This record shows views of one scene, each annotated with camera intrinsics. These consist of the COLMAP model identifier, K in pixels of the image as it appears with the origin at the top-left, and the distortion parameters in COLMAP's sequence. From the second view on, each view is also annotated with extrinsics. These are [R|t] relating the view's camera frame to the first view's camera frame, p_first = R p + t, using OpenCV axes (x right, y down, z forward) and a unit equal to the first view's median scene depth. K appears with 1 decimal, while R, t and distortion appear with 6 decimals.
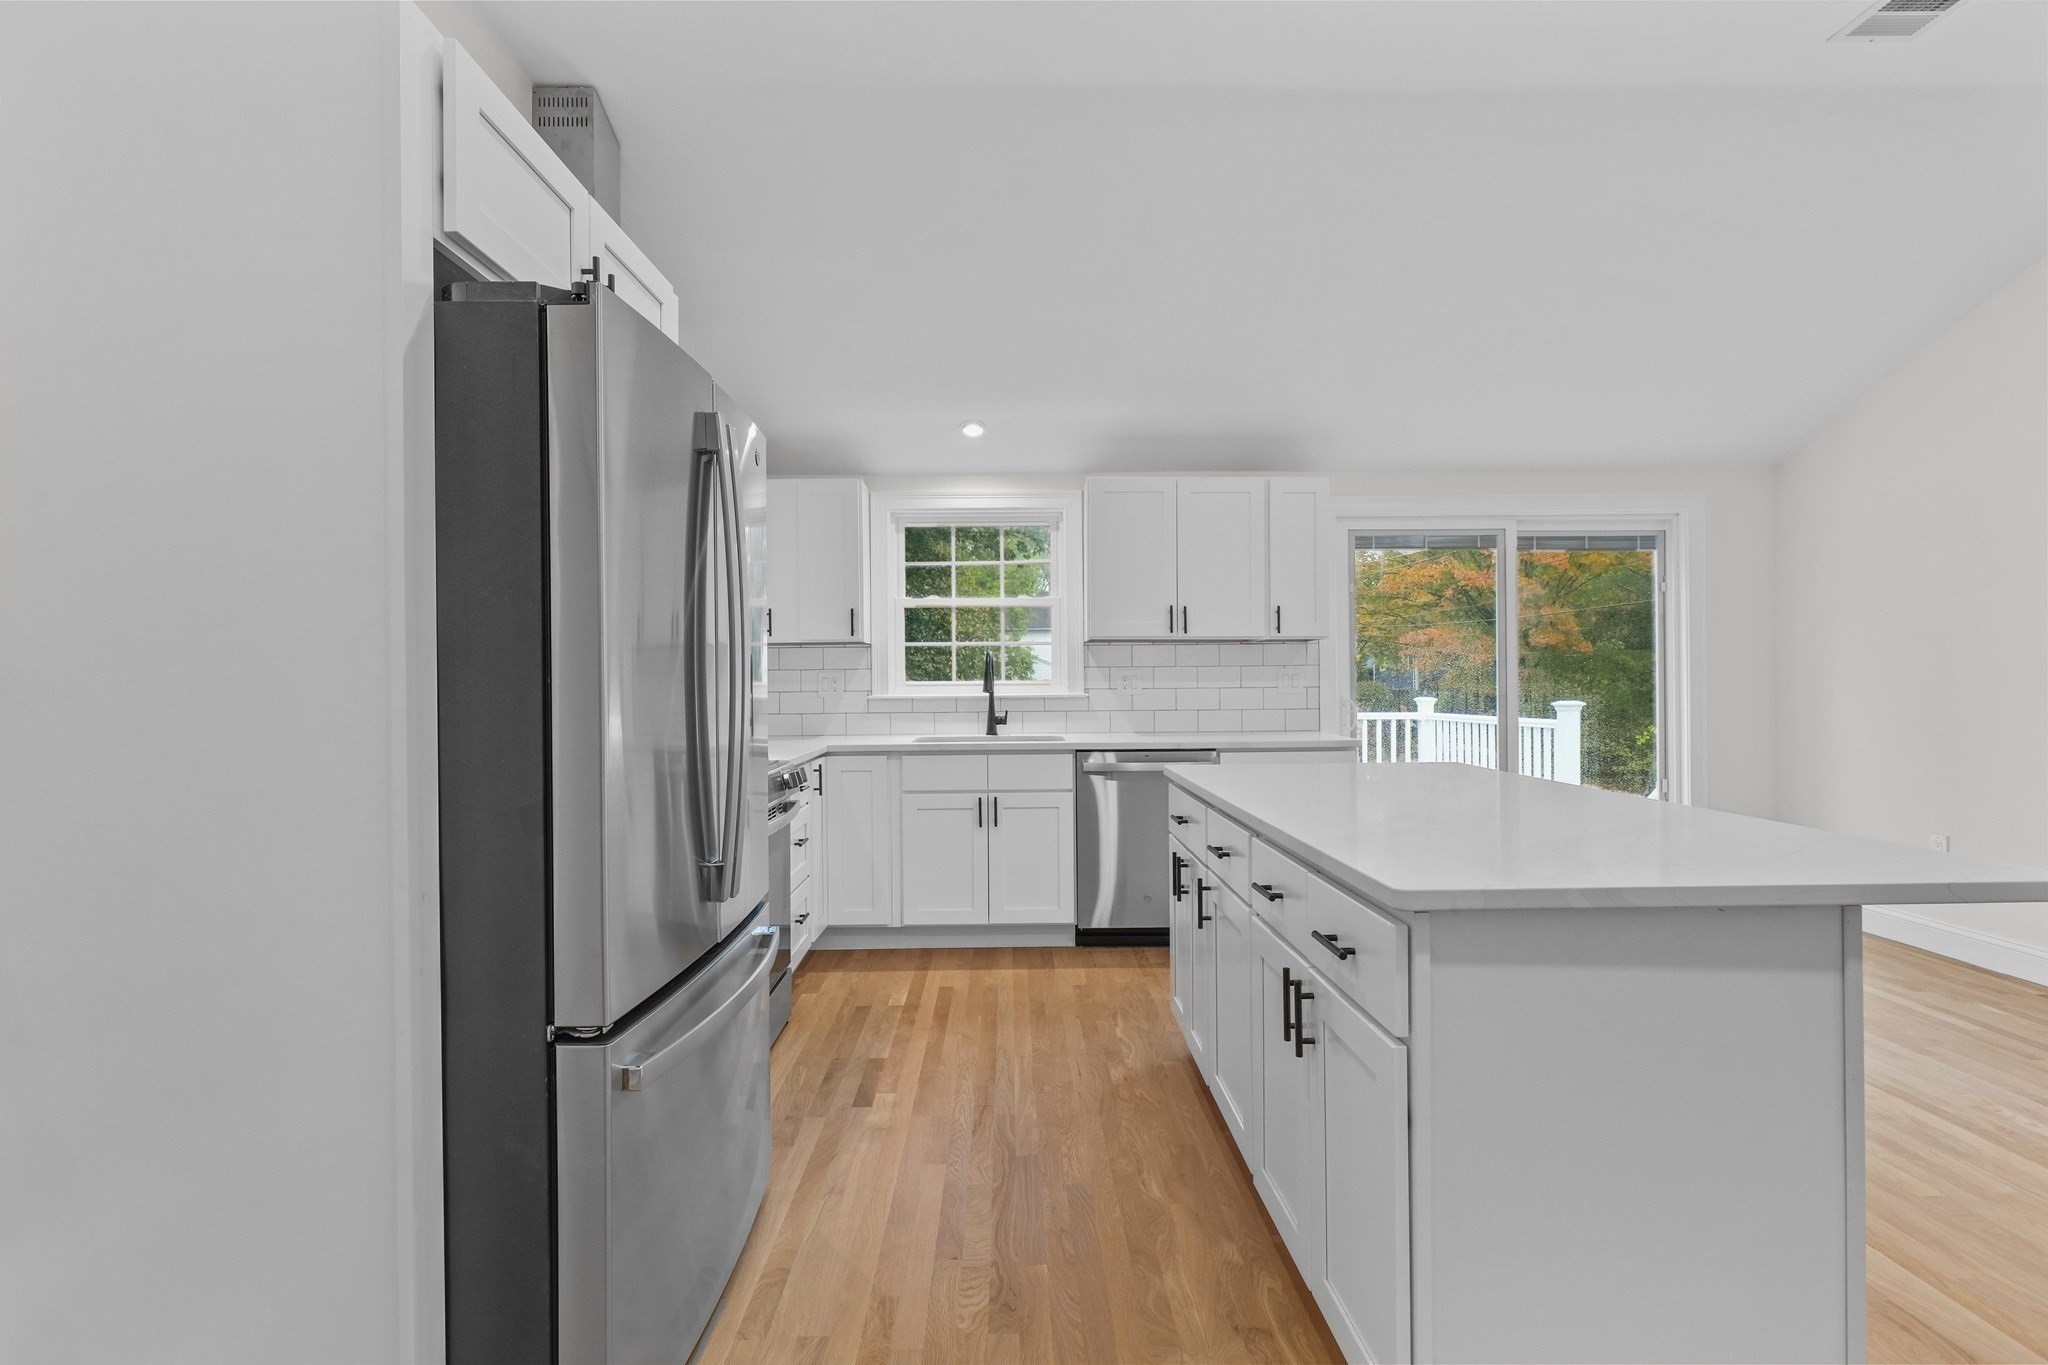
lens RADIAL K [[985.7, 0, 1020.6], [0, 985.7, 683.6], [0, 0, 1]] dist [-0.008587, 0.003627]
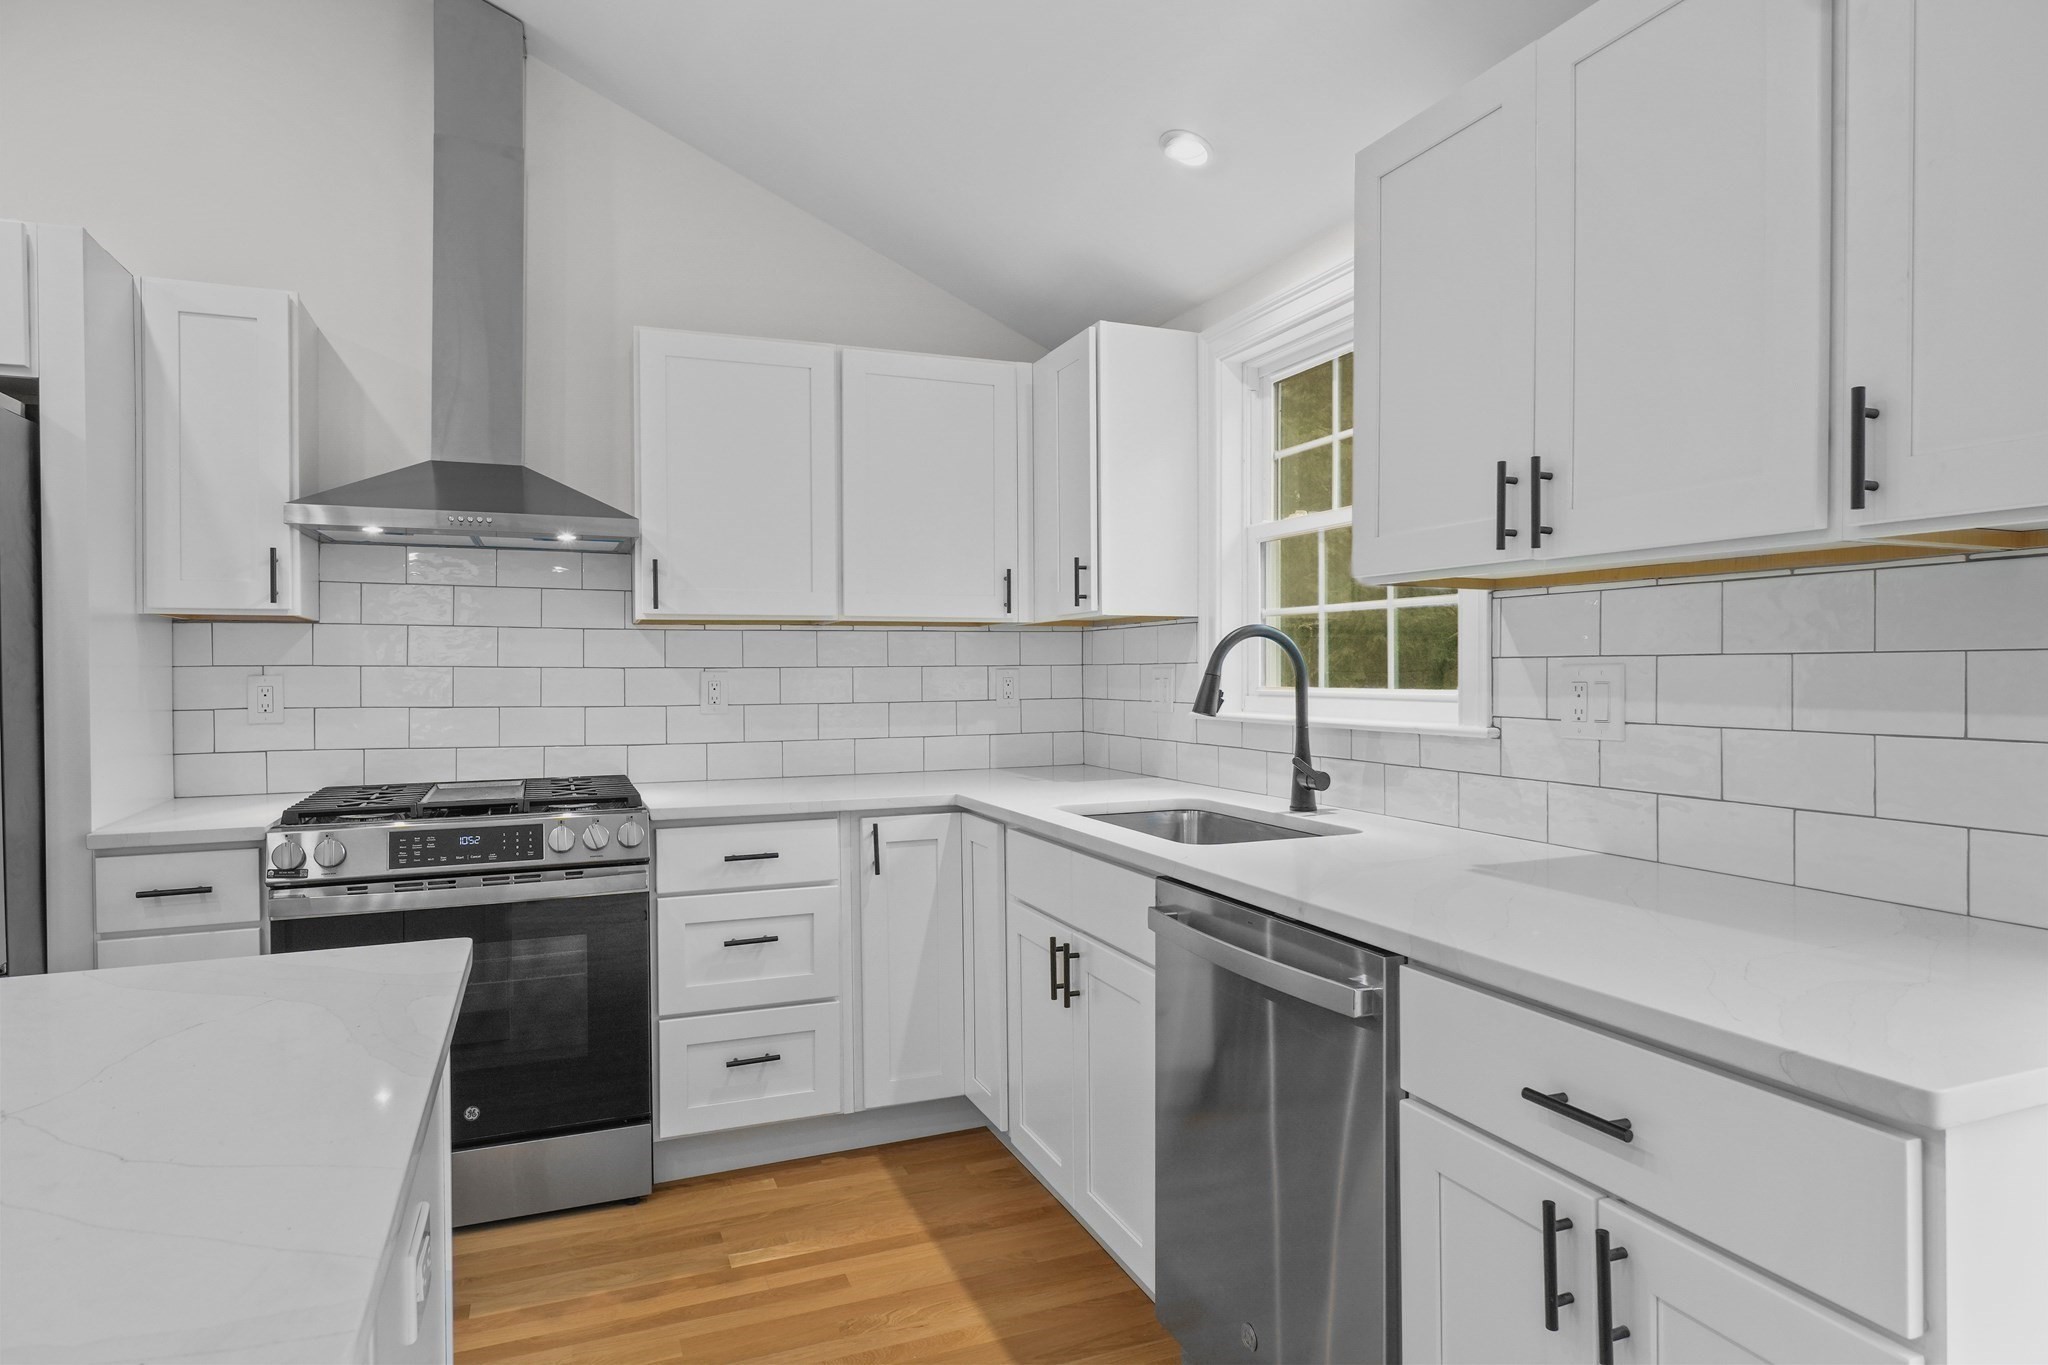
lens RADIAL K [[1171.0, 0, 1036.3], [0, 1171.0, 680.2], [0, 0, 1]] dist [-0.012140, -0.000278]
pose [[0.362867, 0.013309, -0.931746, 0.444479], [0.000164, 0.999897, 0.014346, -0.015614], [0.931841, -0.005359, 0.362827, 0.727556]]
